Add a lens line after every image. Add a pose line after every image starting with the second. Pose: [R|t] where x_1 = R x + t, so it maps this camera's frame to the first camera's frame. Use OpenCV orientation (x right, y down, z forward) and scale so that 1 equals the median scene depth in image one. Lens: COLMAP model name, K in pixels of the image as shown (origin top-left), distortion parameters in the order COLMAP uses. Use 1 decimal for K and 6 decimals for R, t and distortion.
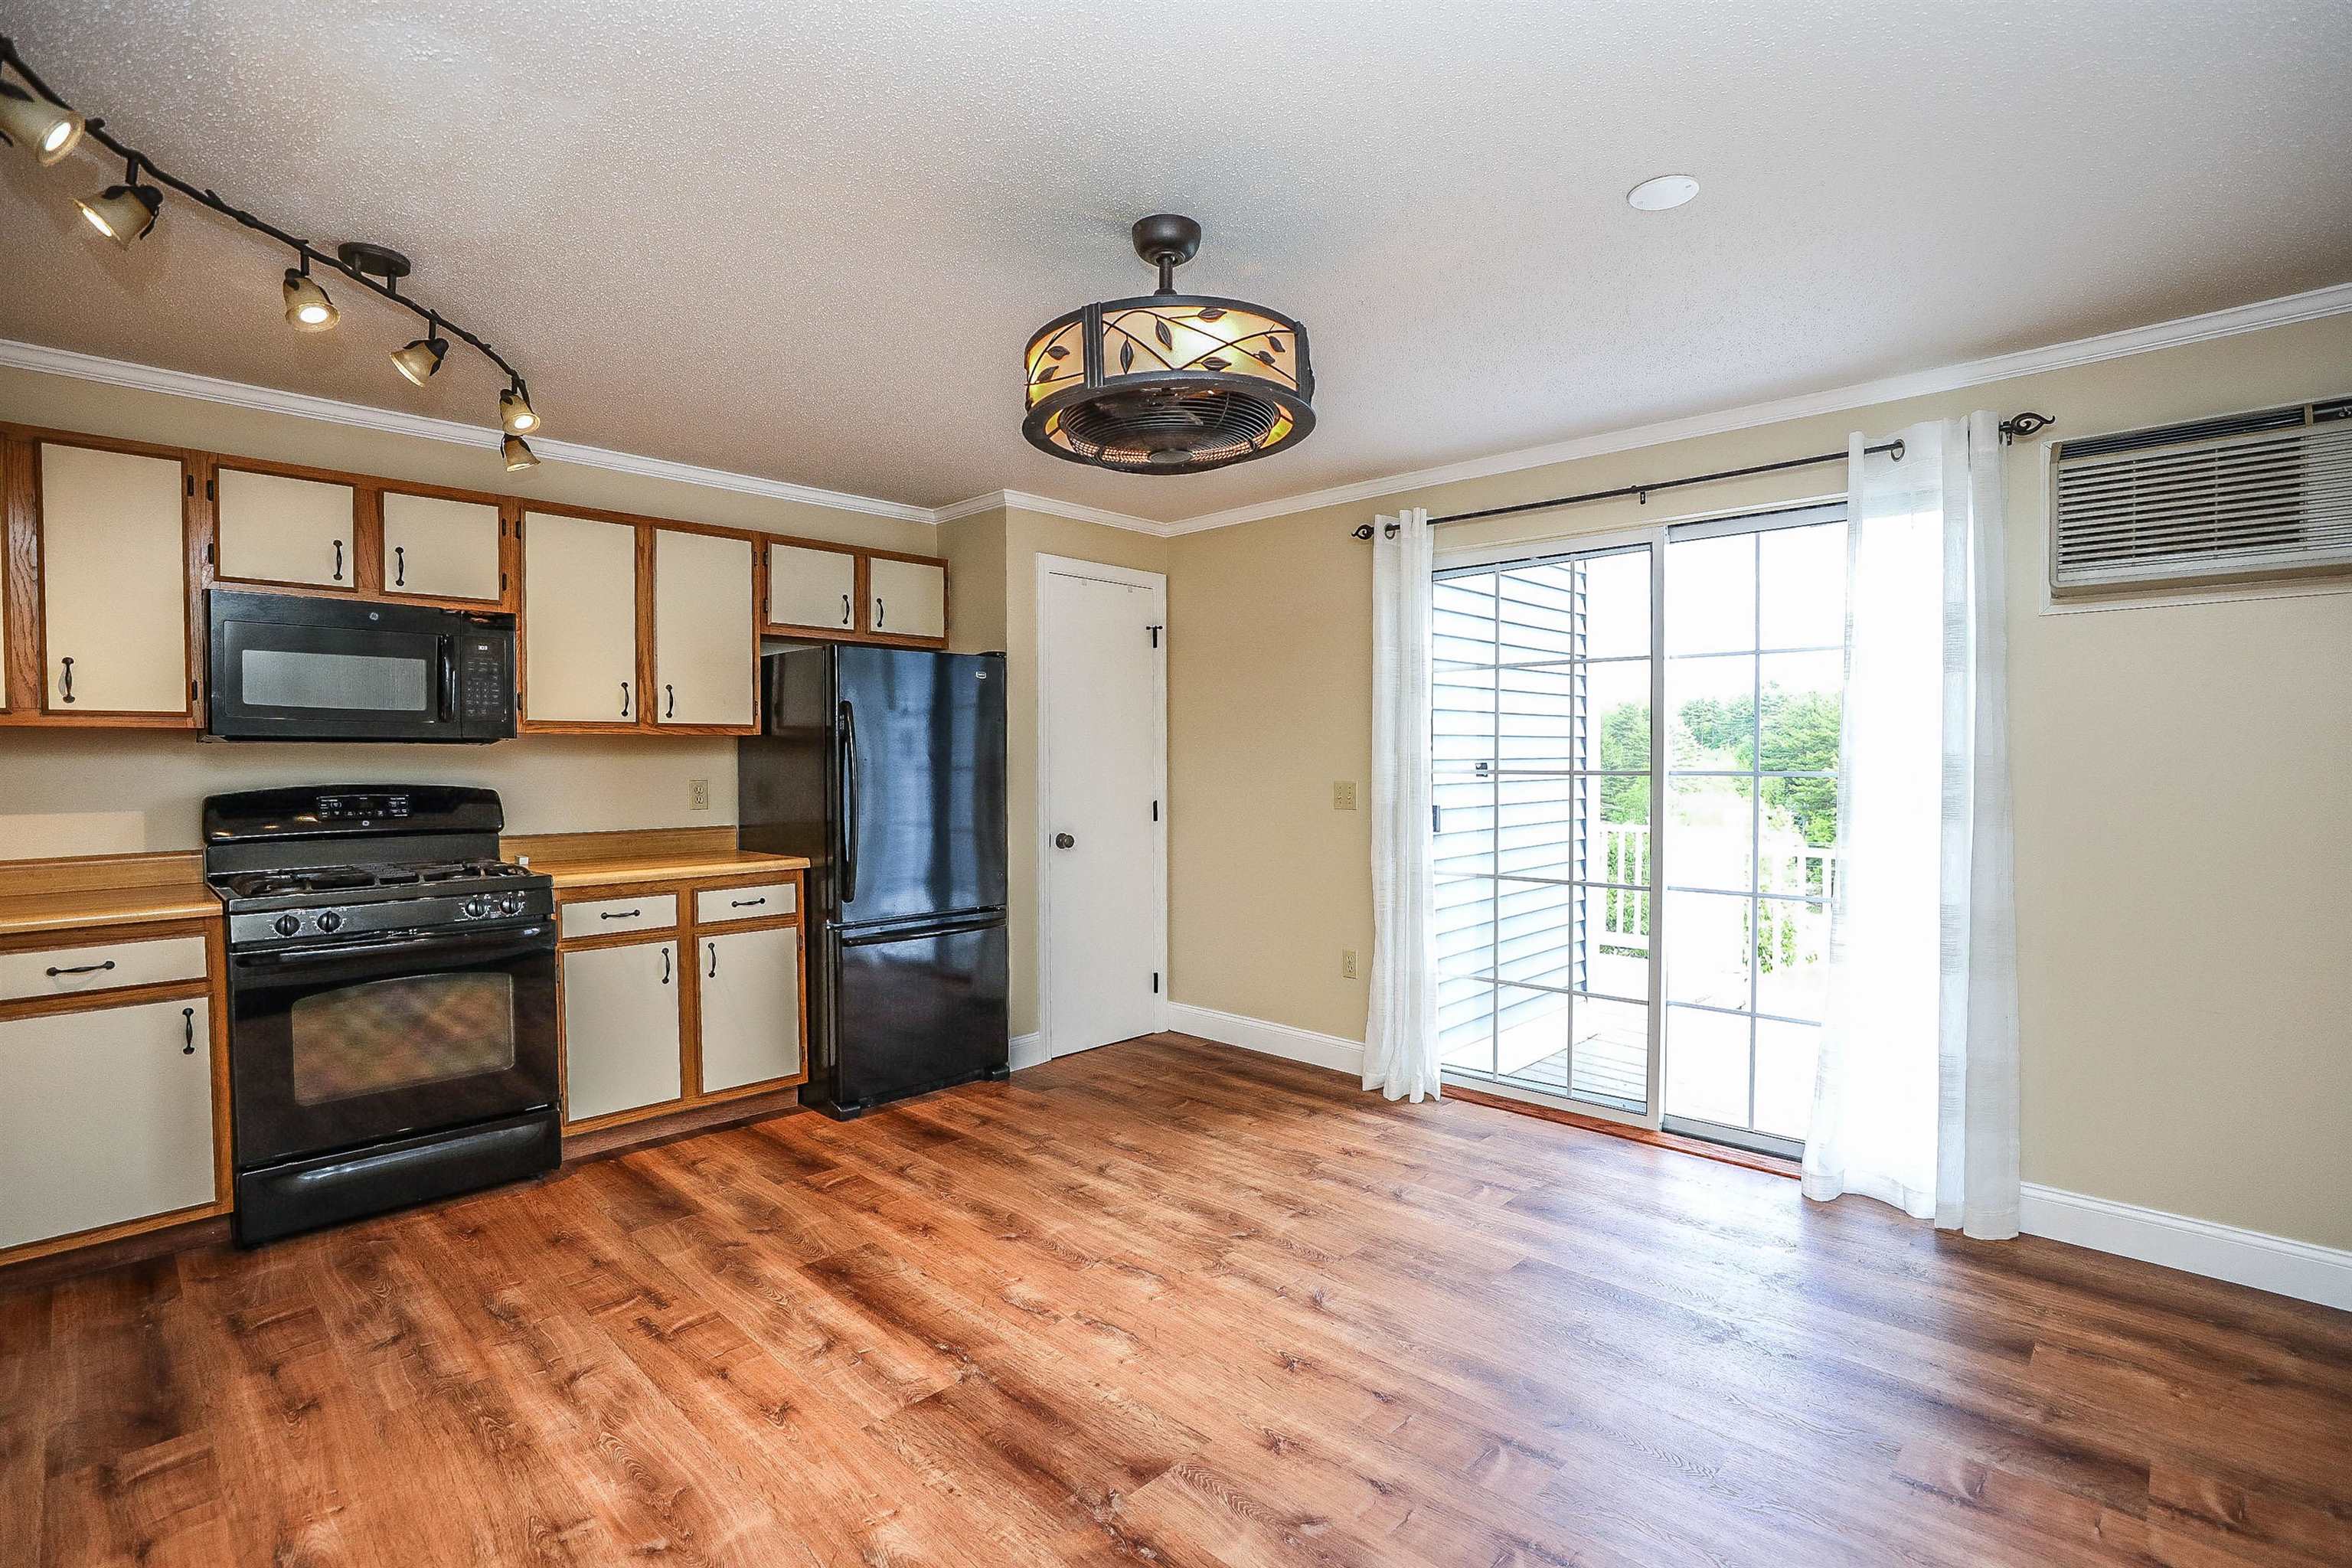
lens RADIAL K [[1090.3, 0, 1180.3], [0, 1090.3, 792.5], [0, 0, 1]] dist [-0.046588, 0.013828]
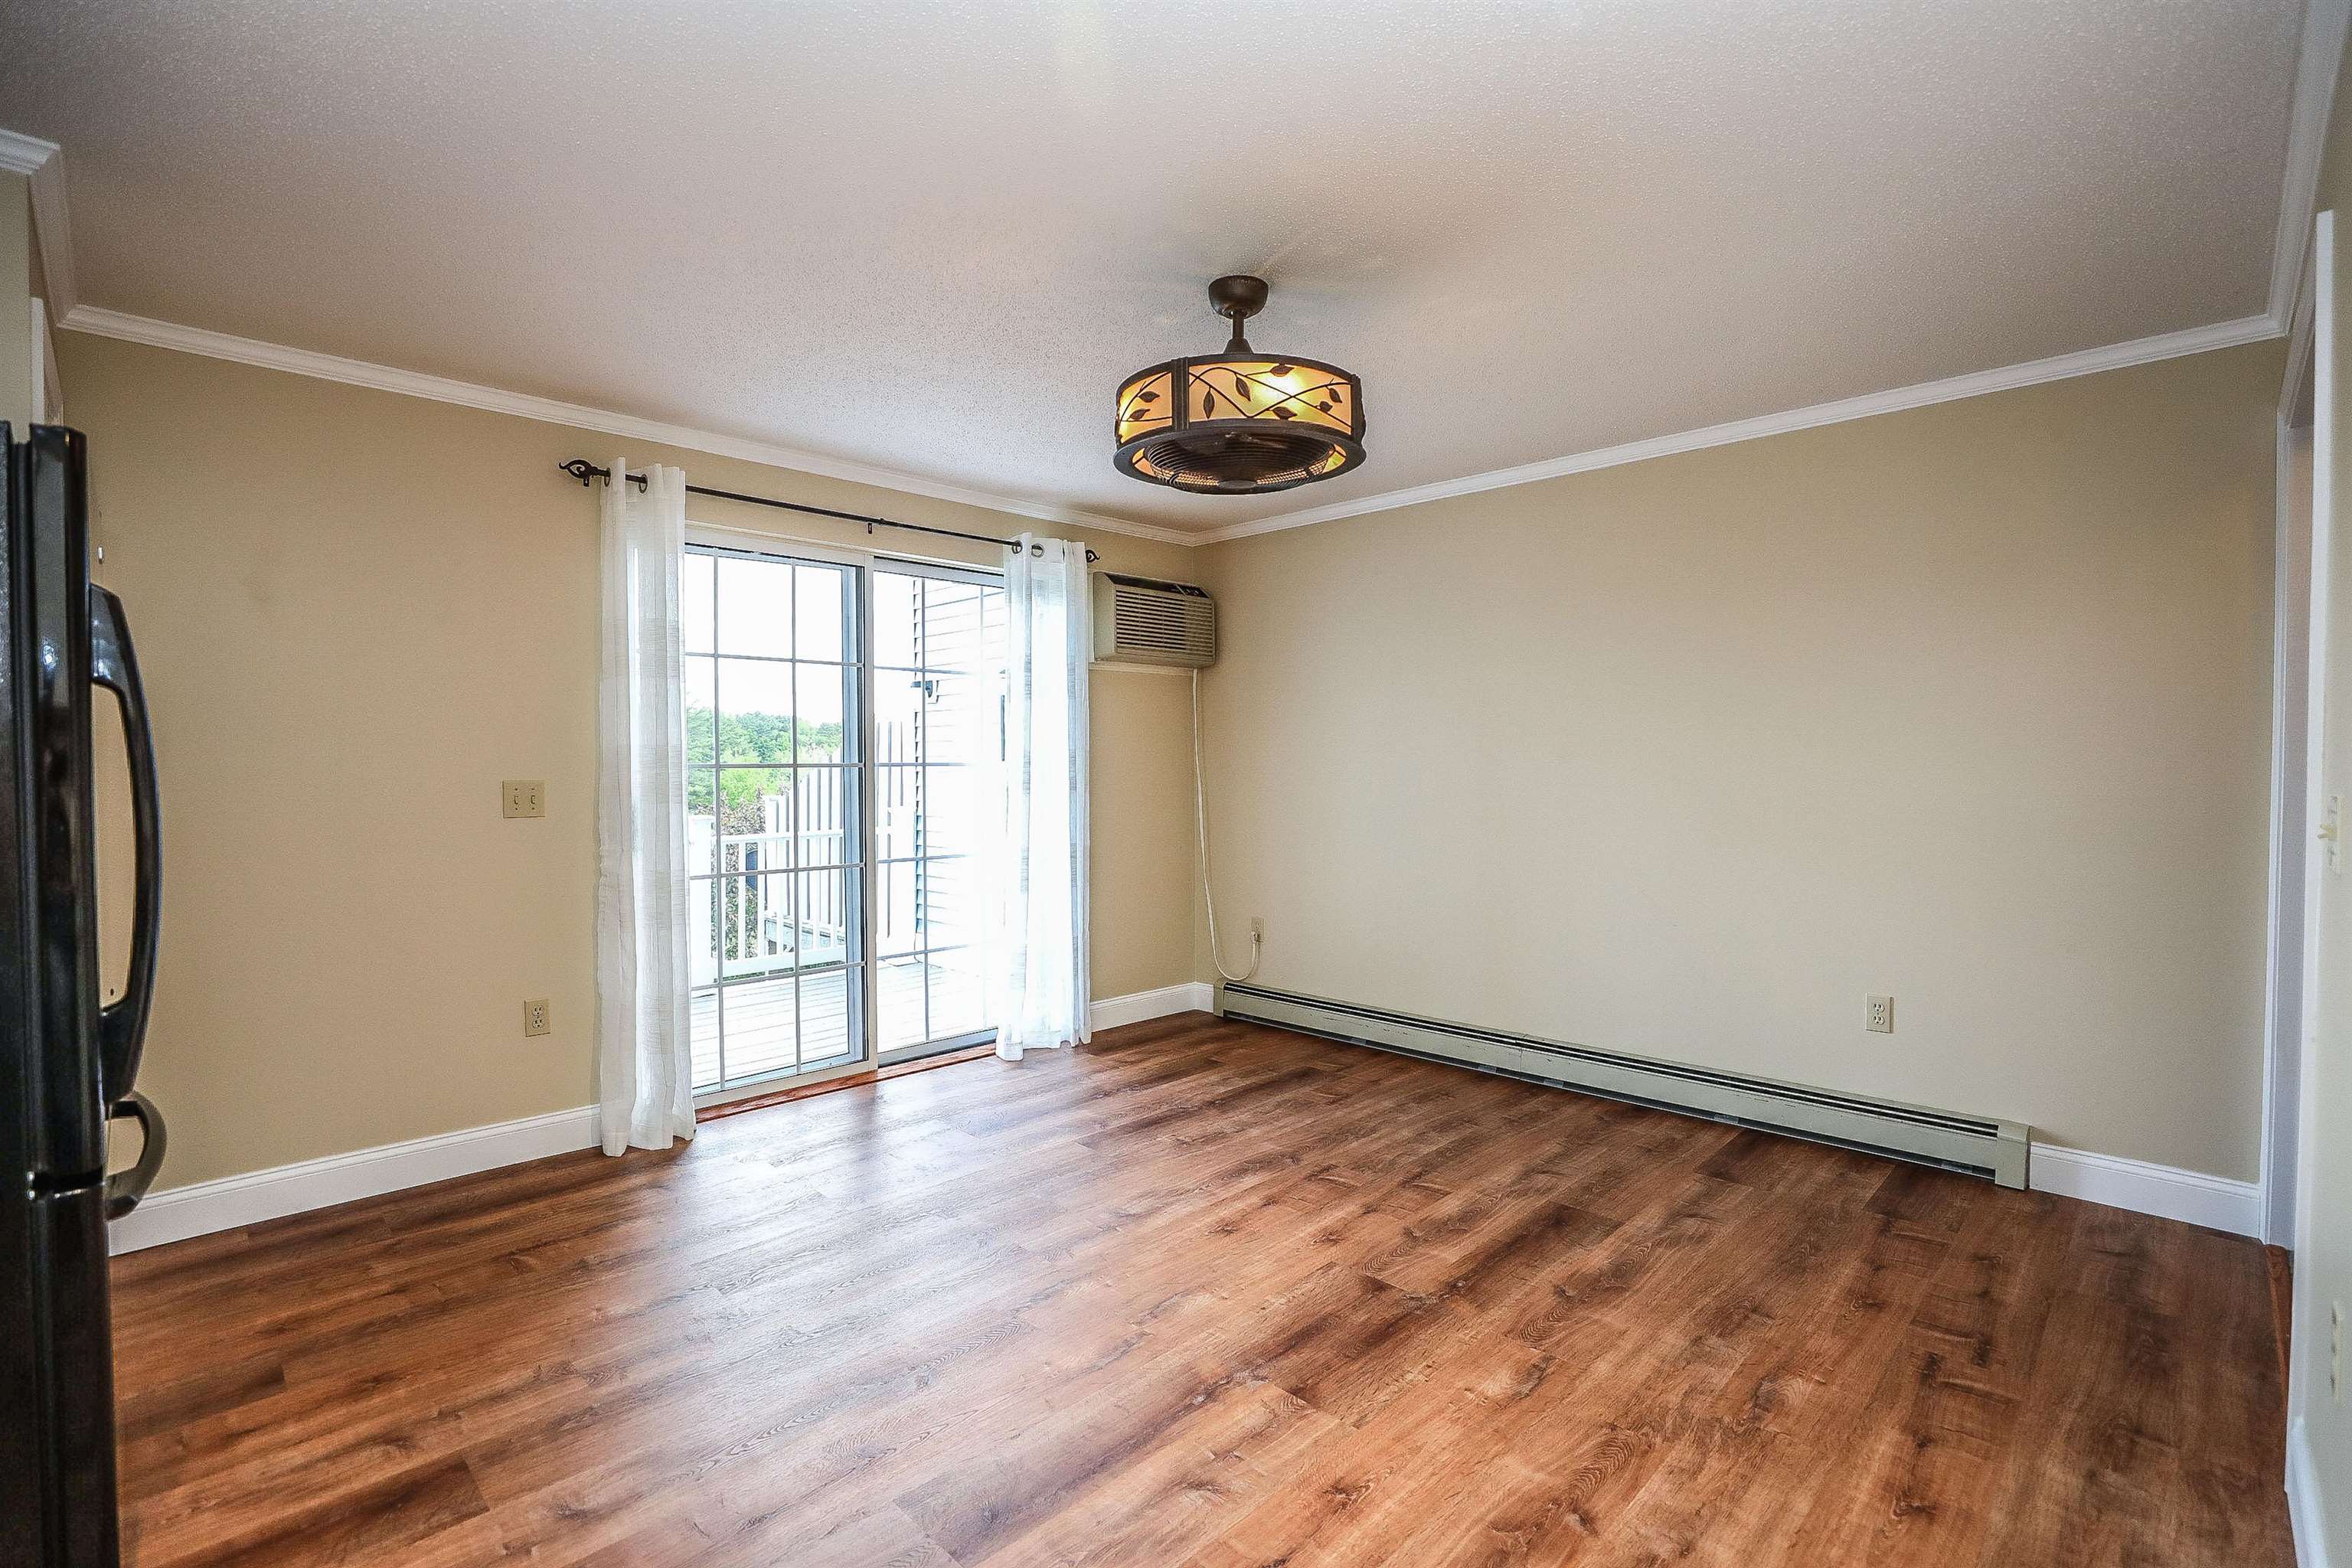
lens RADIAL K [[1070.4, 0, 1182.6], [0, 1070.4, 783.8], [0, 0, 1]] dist [-0.042942, 0.012878]
pose [[0.014659, -0.020347, 0.999686, -1.023502], [0.033763, 0.999233, 0.019843, -0.011978], [-0.999322, 0.033462, 0.015335, 0.926285]]
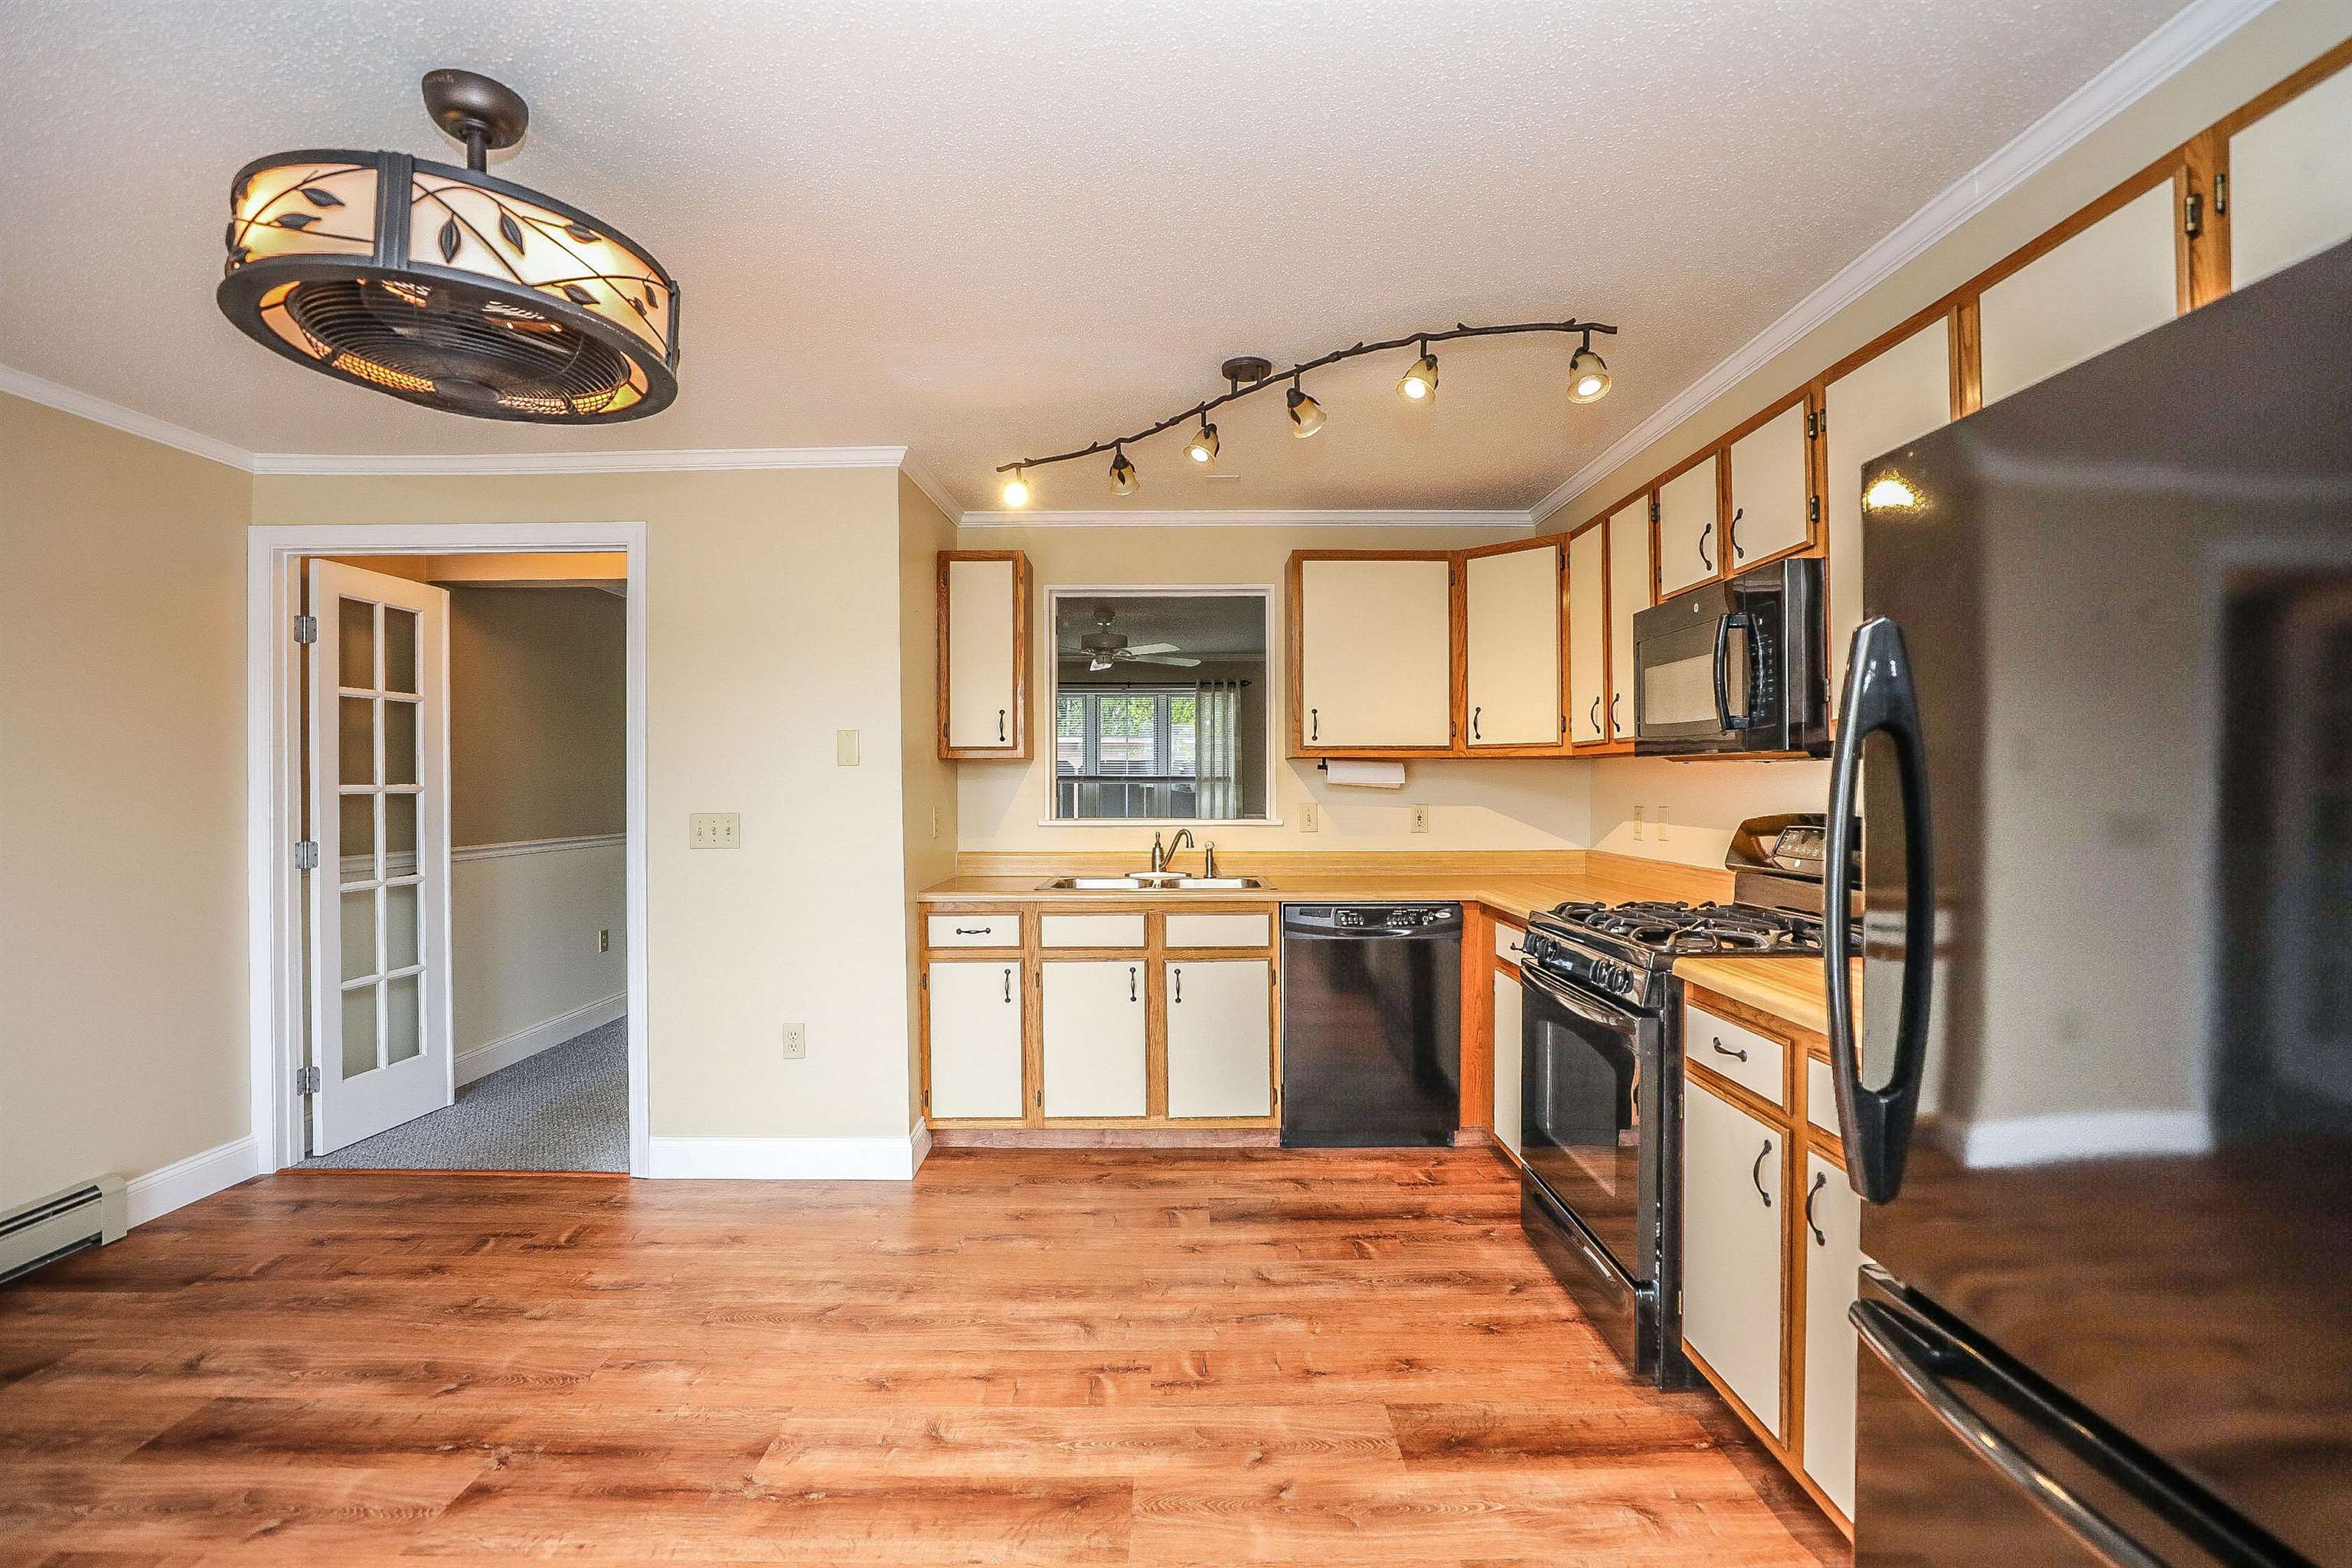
lens RADIAL K [[1070.4, 0, 1182.6], [0, 1070.4, 783.8], [0, 0, 1]] dist [-0.042942, 0.012878]
pose [[-0.718879, 0.005996, -0.695109, 0.126001], [-0.017566, 0.999487, 0.026789, -0.056479], [0.694913, 0.031469, -0.718405, 1.657939]]
